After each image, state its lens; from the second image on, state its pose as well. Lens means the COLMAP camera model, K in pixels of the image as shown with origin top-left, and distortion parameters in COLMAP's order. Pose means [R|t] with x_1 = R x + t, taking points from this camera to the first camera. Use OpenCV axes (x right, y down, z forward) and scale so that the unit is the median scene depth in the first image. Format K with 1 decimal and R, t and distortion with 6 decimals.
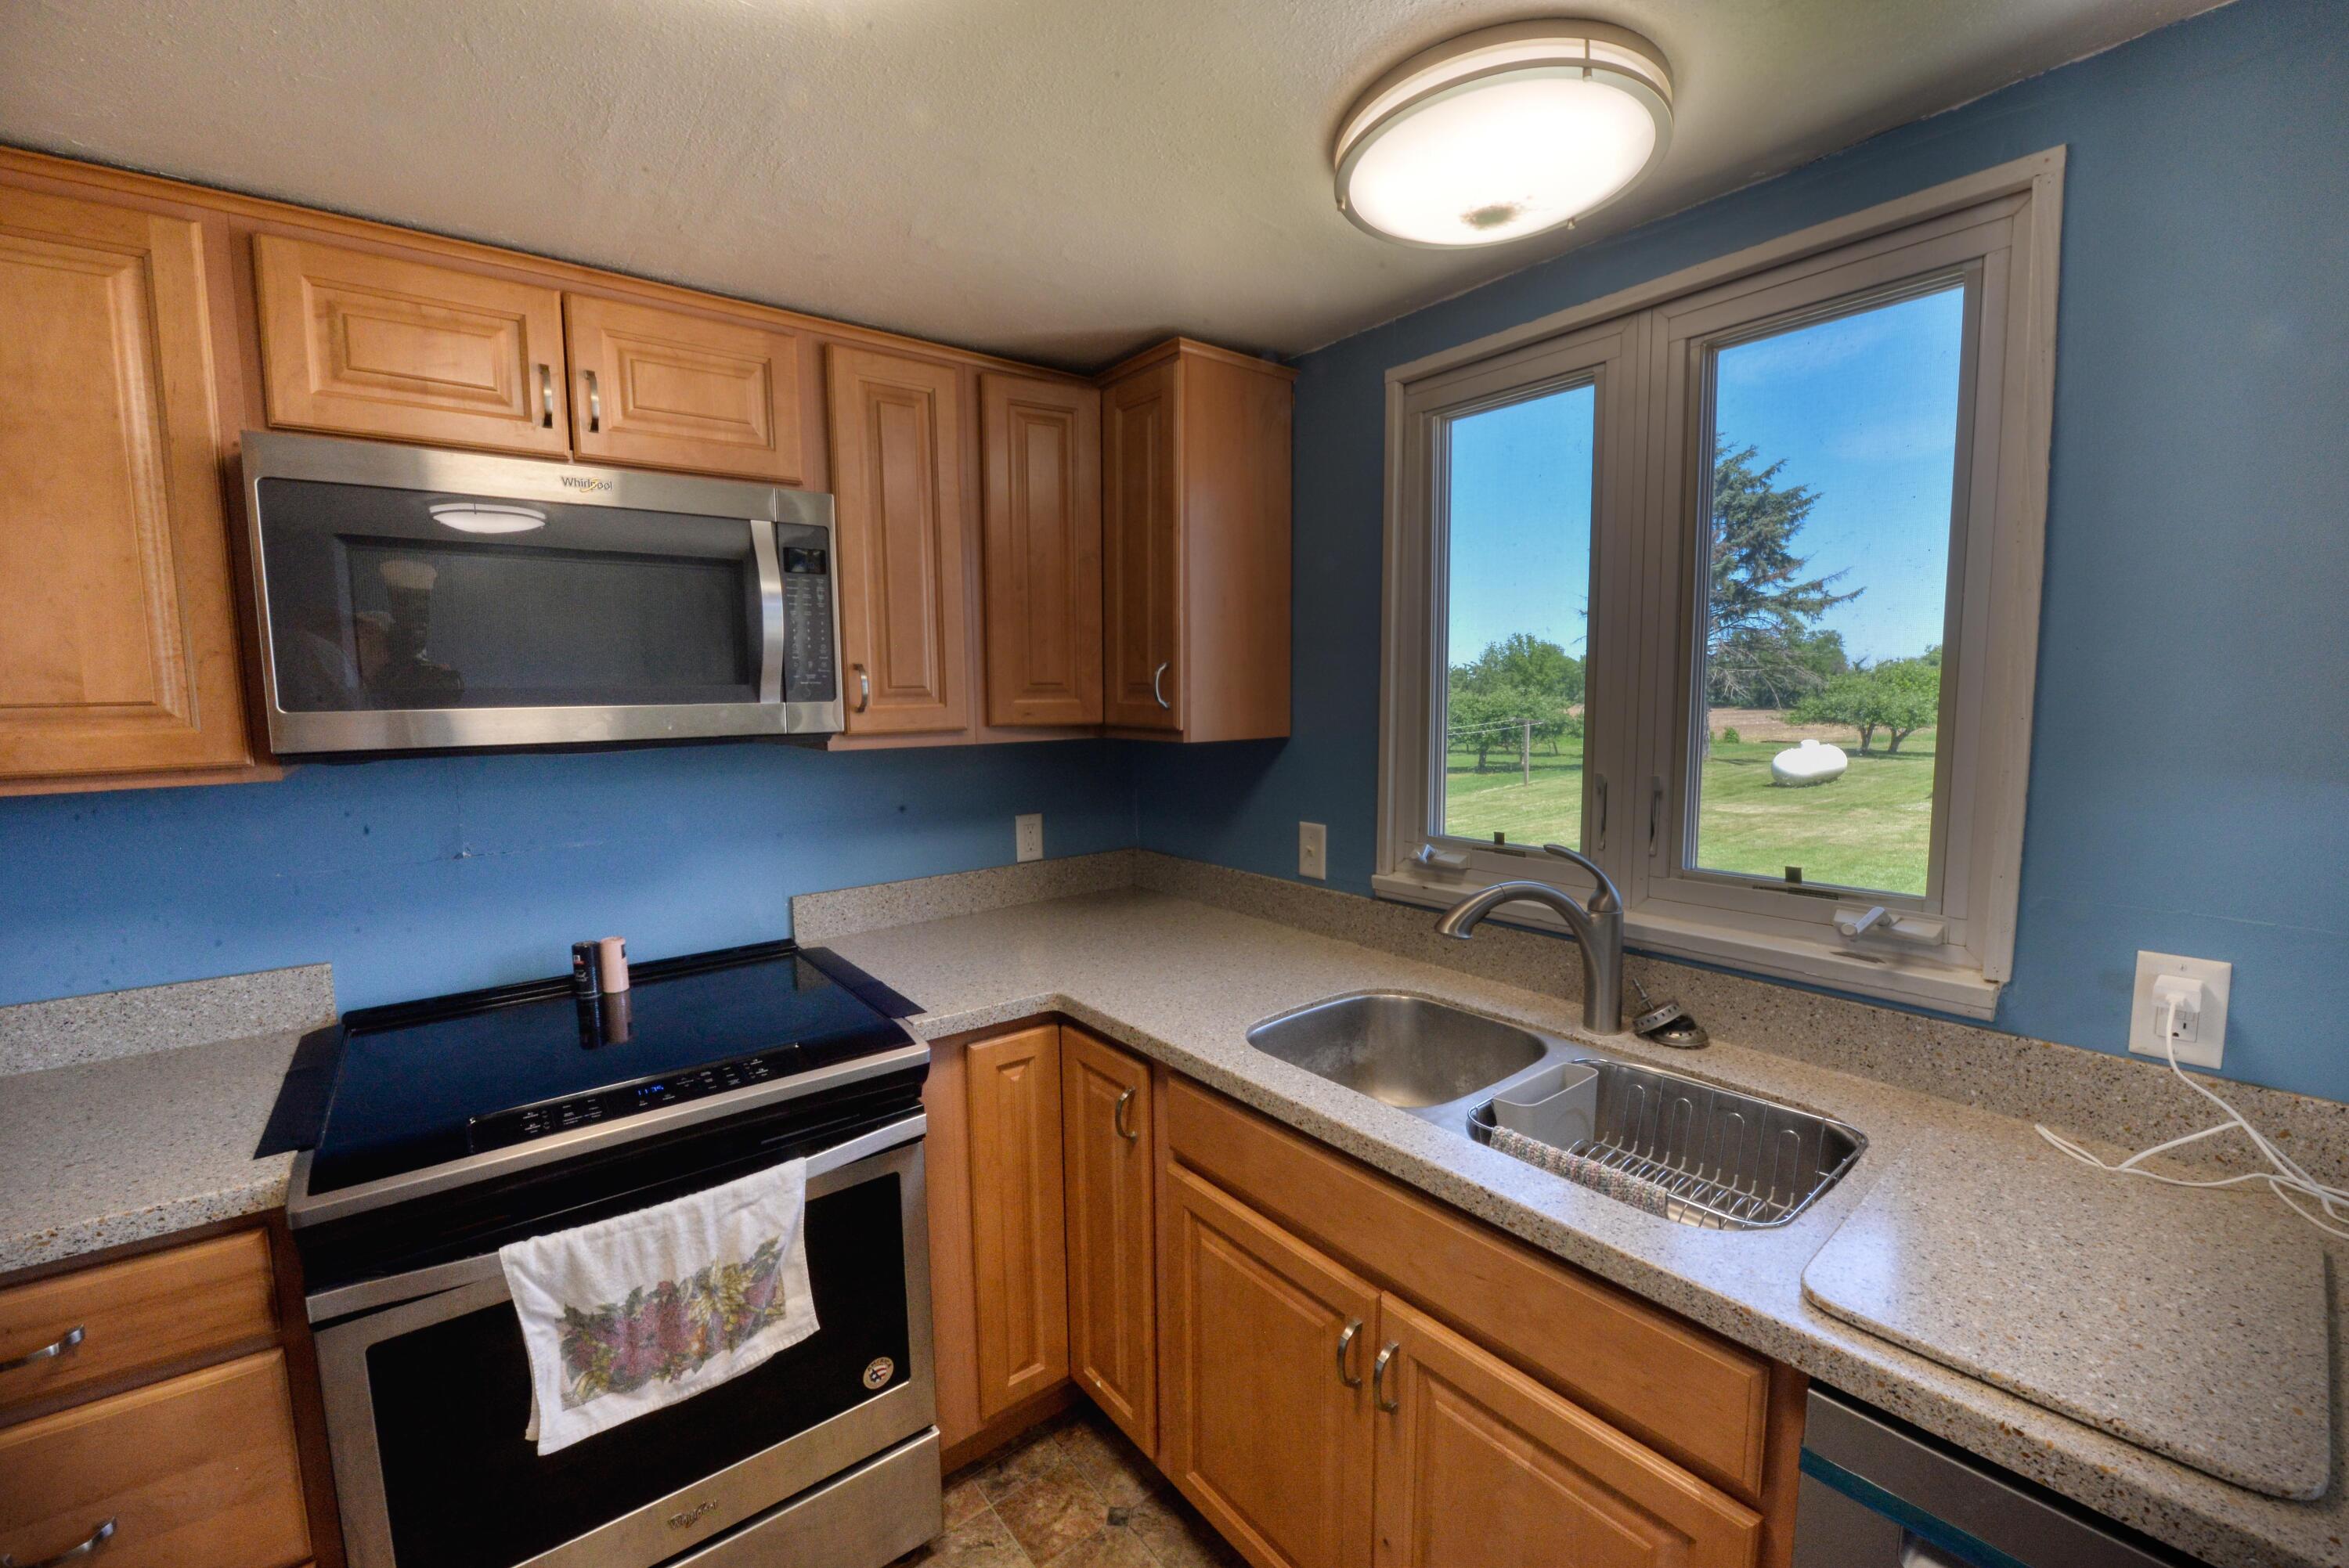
lens RADIAL K [[933.2, 0, 1172.0], [0, 933.2, 787.5], [0, 0, 1]] dist [-0.016150, -0.002185]
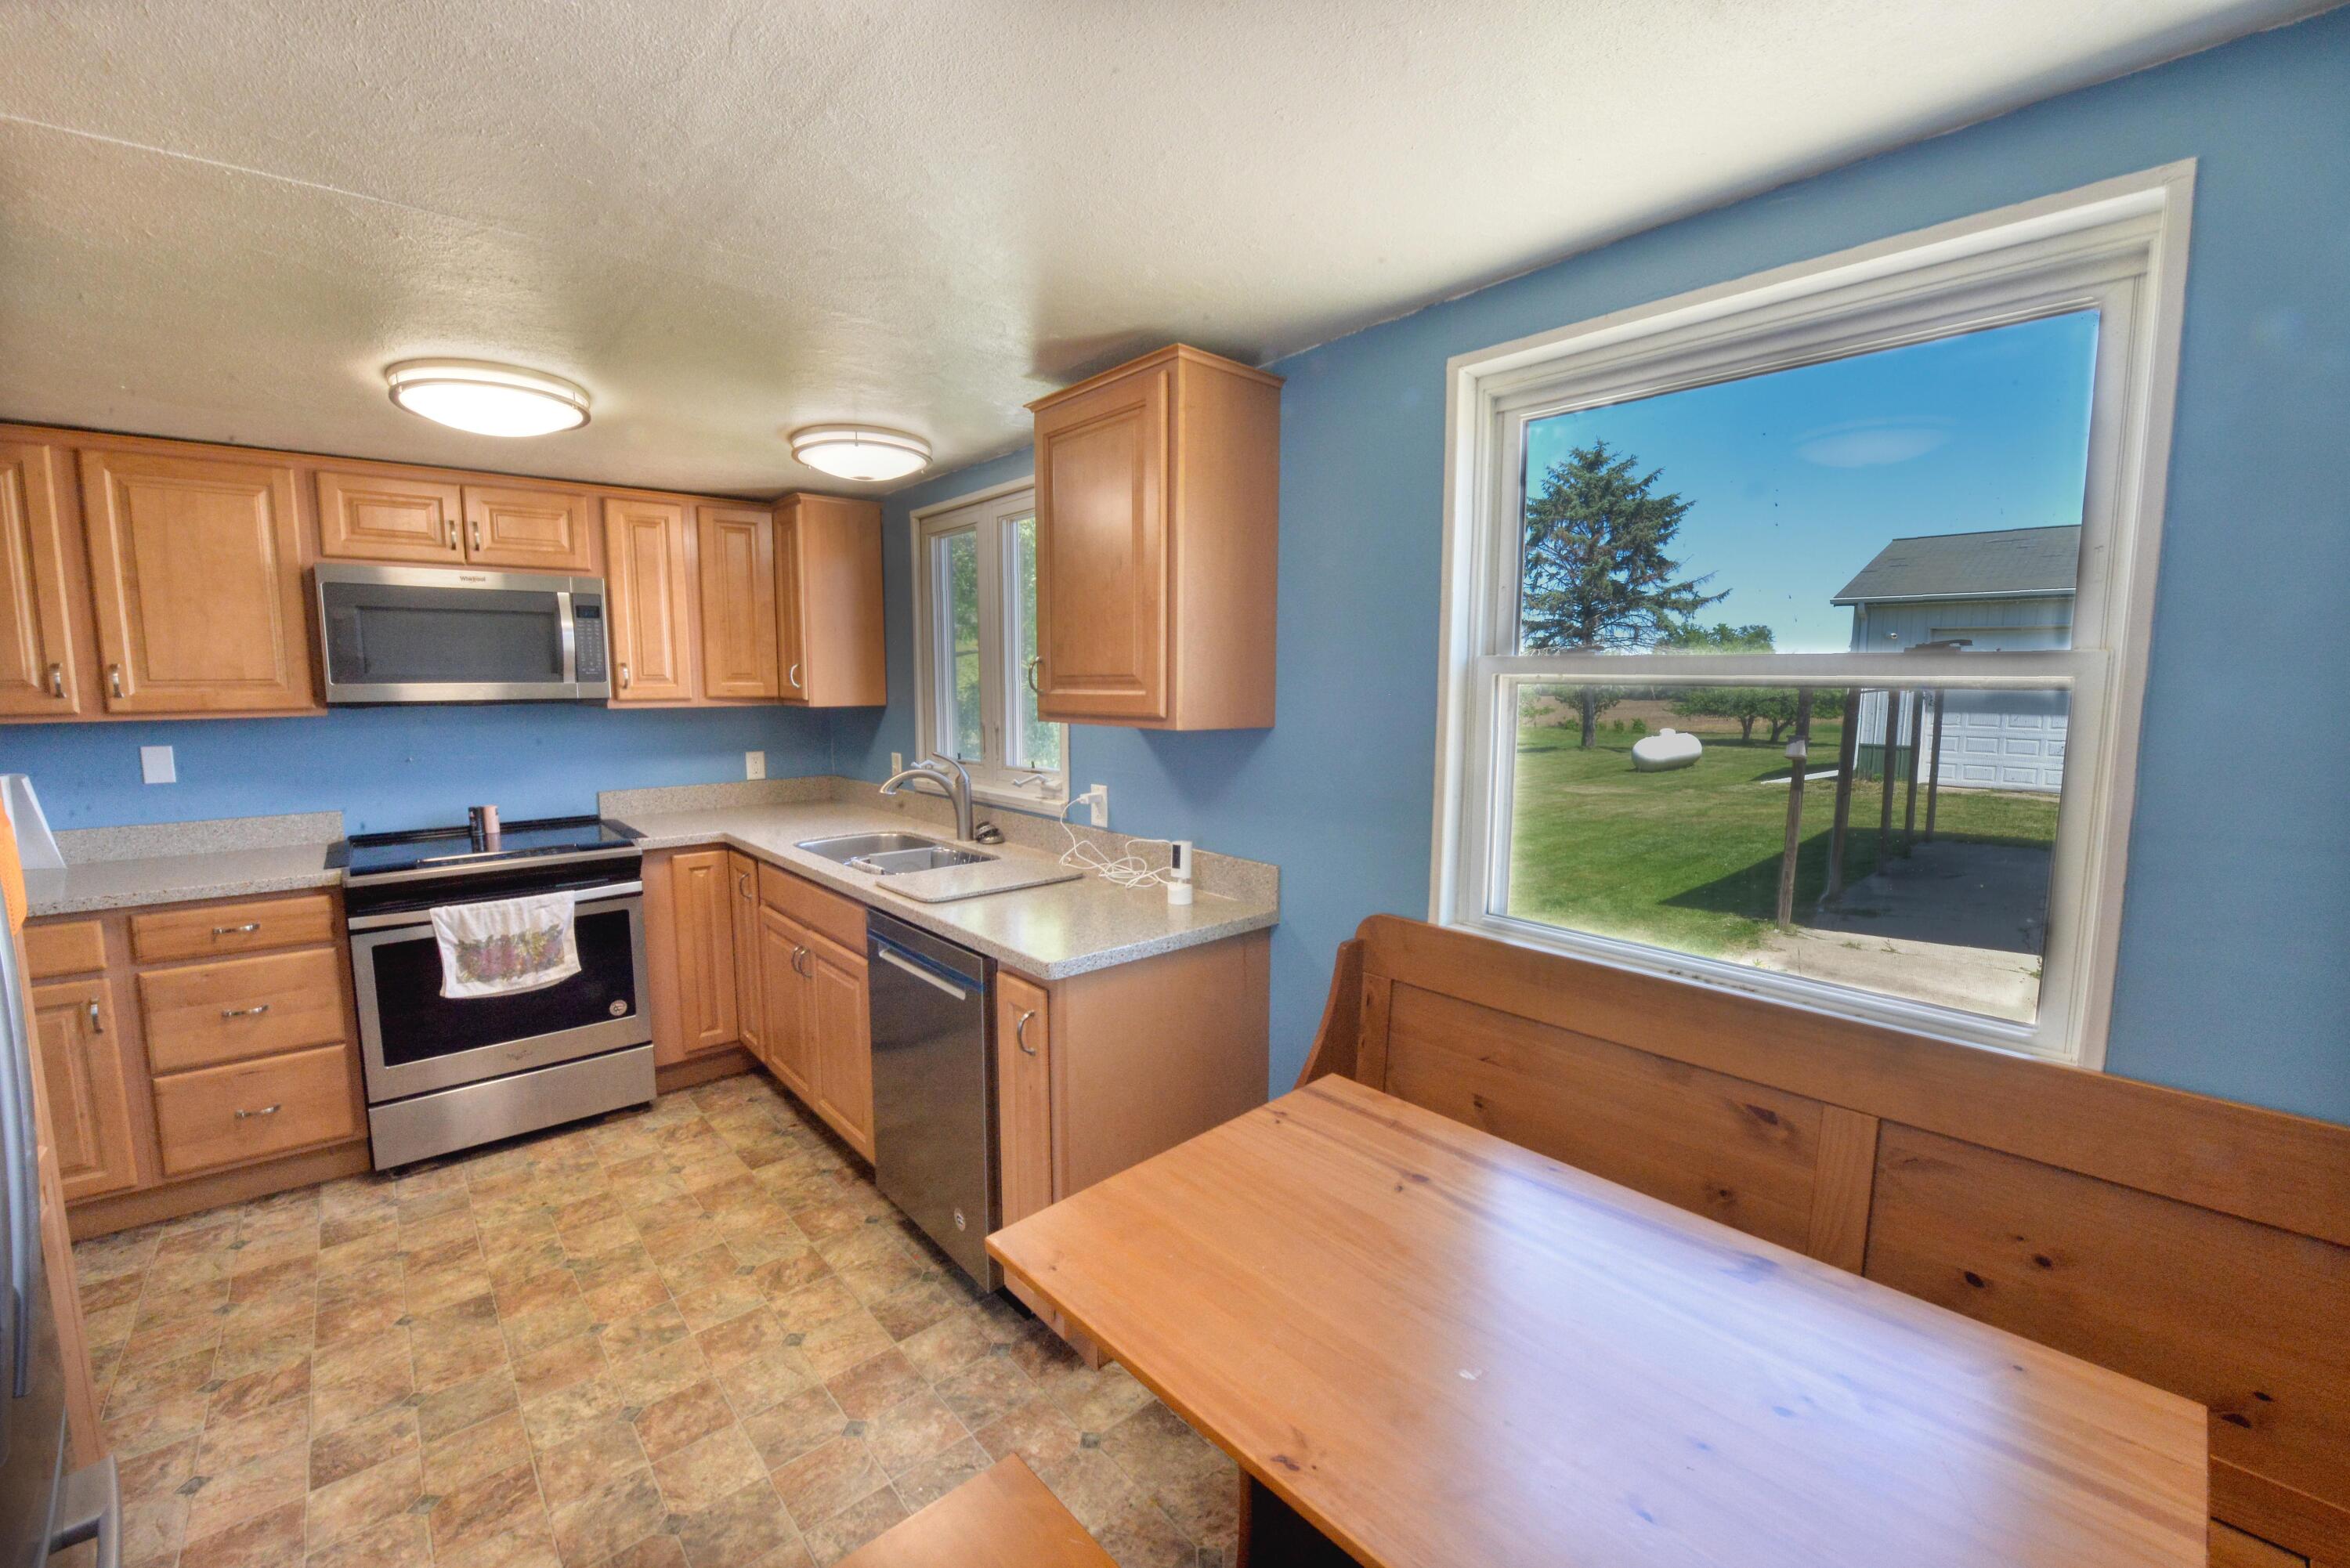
lens RADIAL K [[940.1, 0, 1180.4], [0, 940.1, 782.3], [0, 0, 1]] dist [-0.016397, -0.002316]
pose [[0.998352, 0.005613, 0.057113, 0.828890], [-0.006077, 0.999950, 0.007949, 0.107617], [-0.057066, -0.008283, 0.998336, -1.168734]]
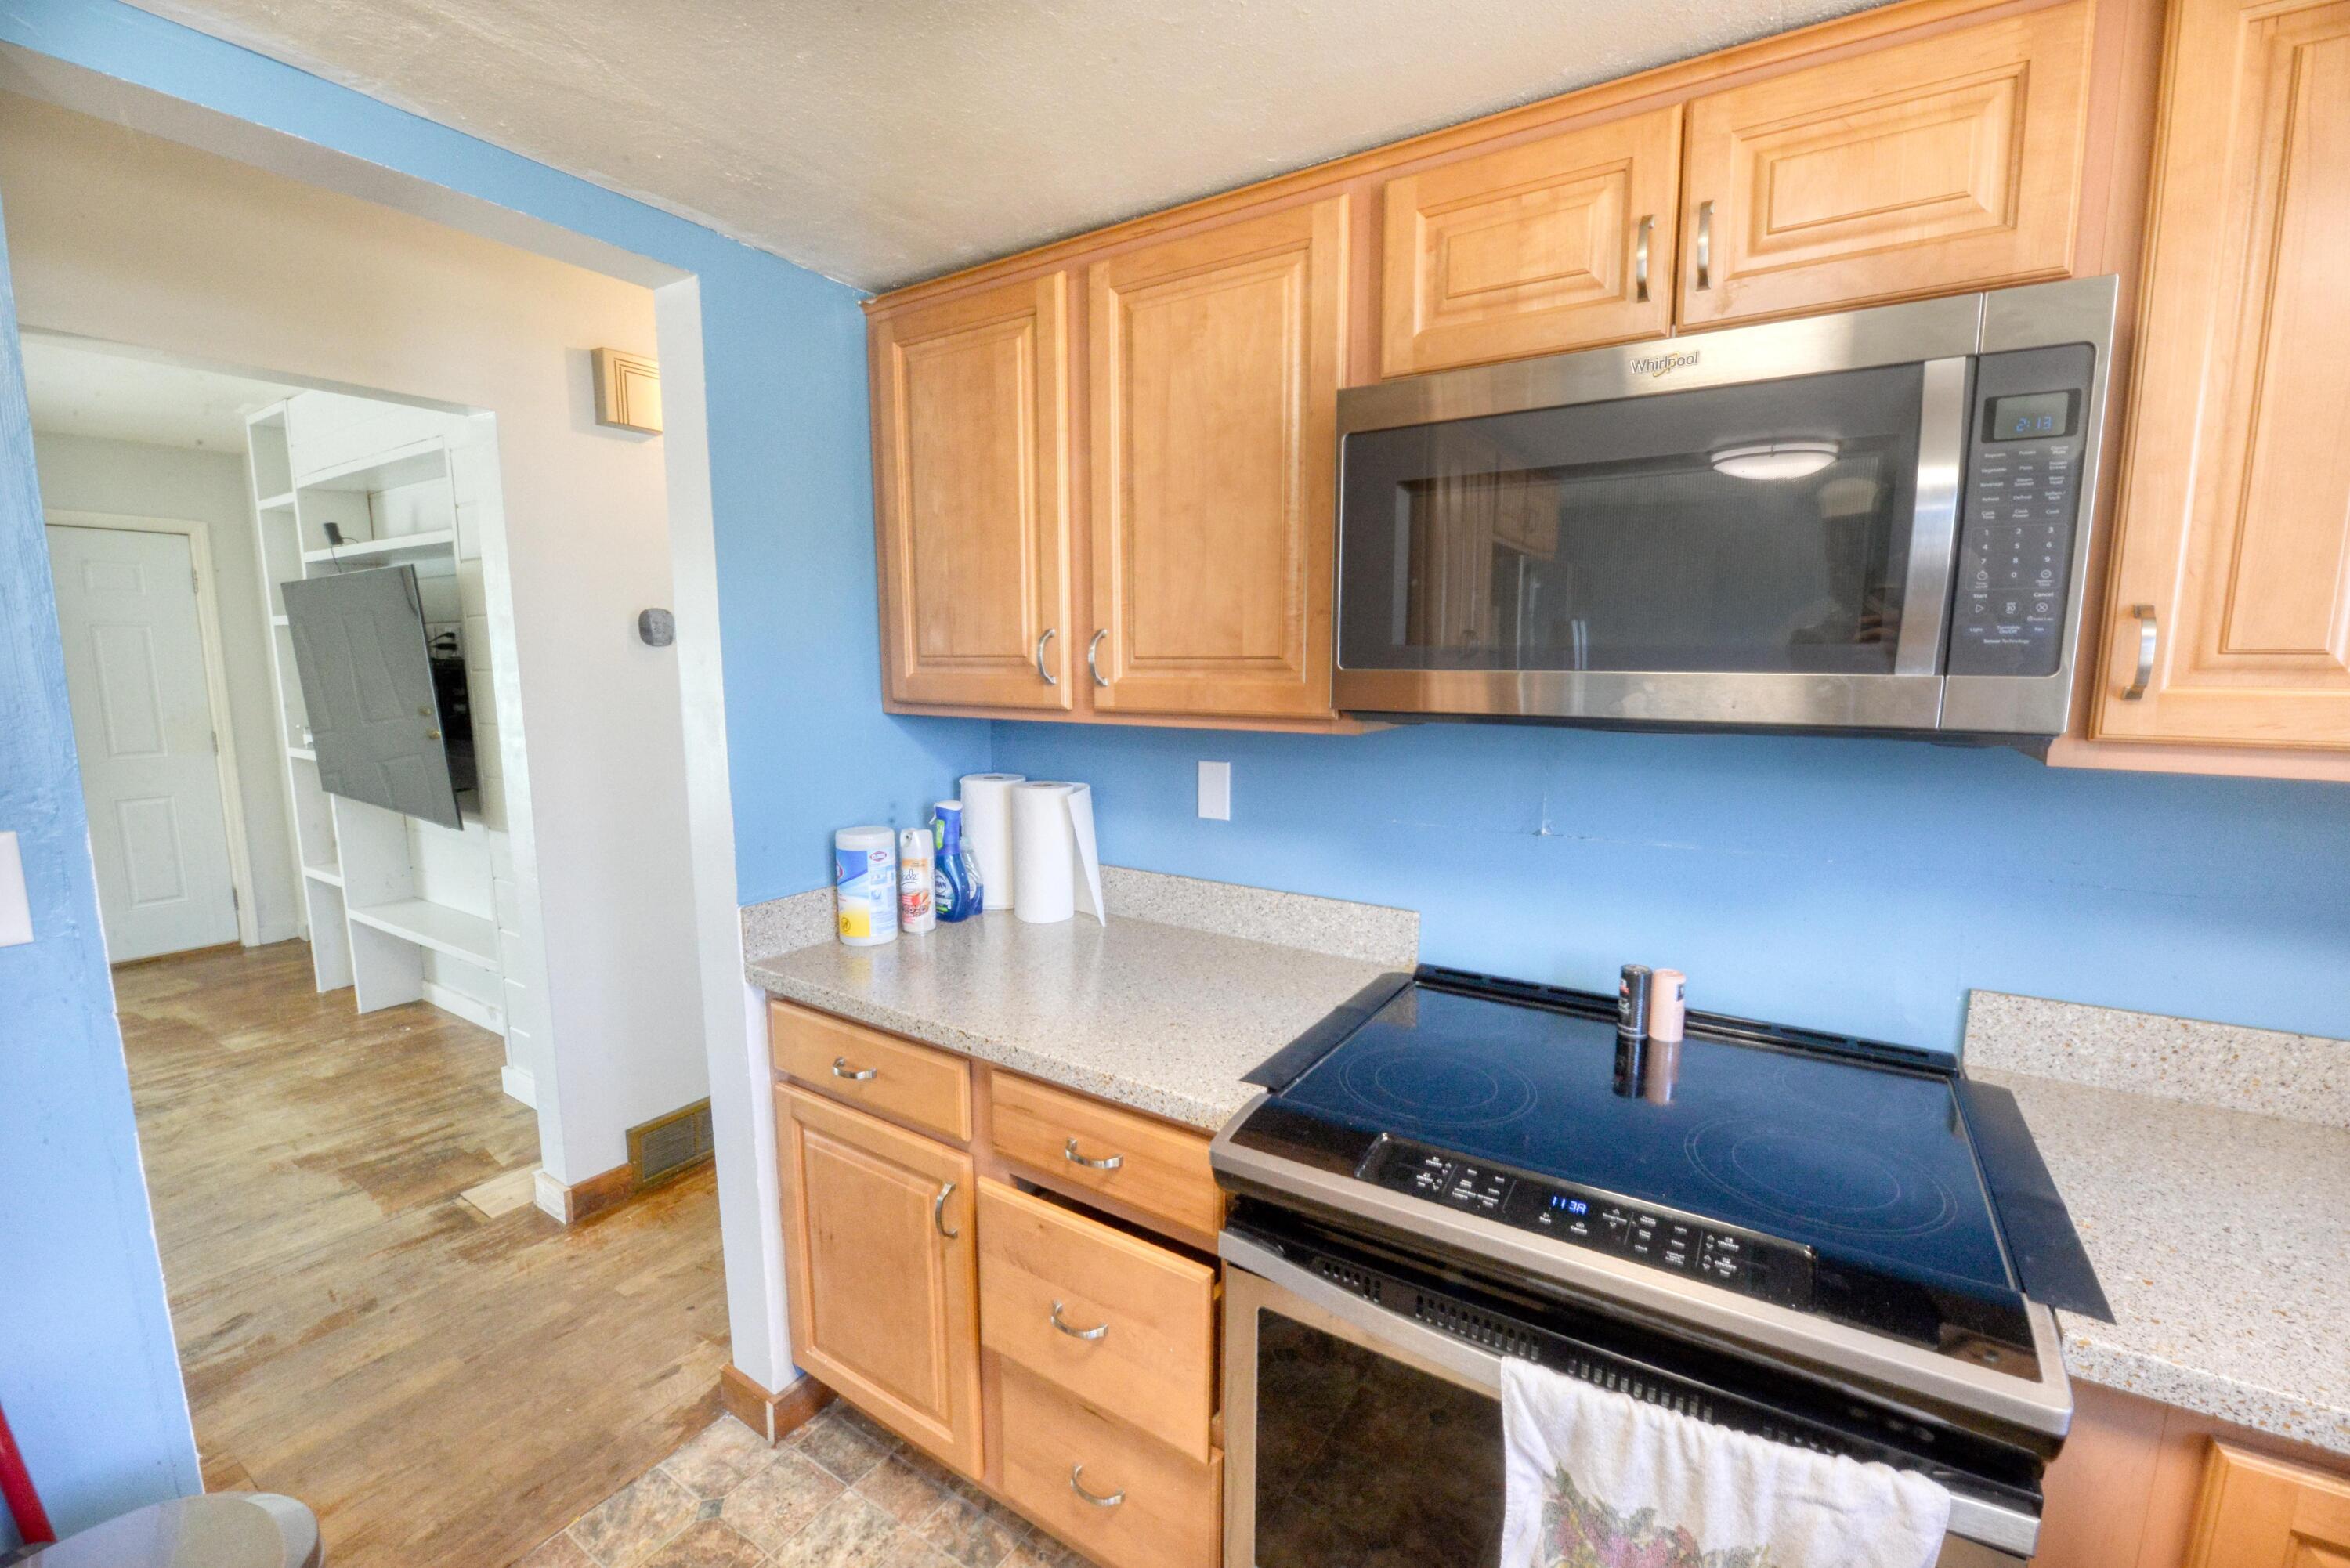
lens RADIAL K [[971.6, 0, 1163.9], [0, 971.6, 797.9], [0, 0, 1]] dist [-0.018512, -0.003030]
pose [[0.314415, 0.147747, -0.937717, -0.000245], [-0.103360, 0.987269, 0.120897, -0.041392], [0.943642, 0.058911, 0.325684, 0.385094]]
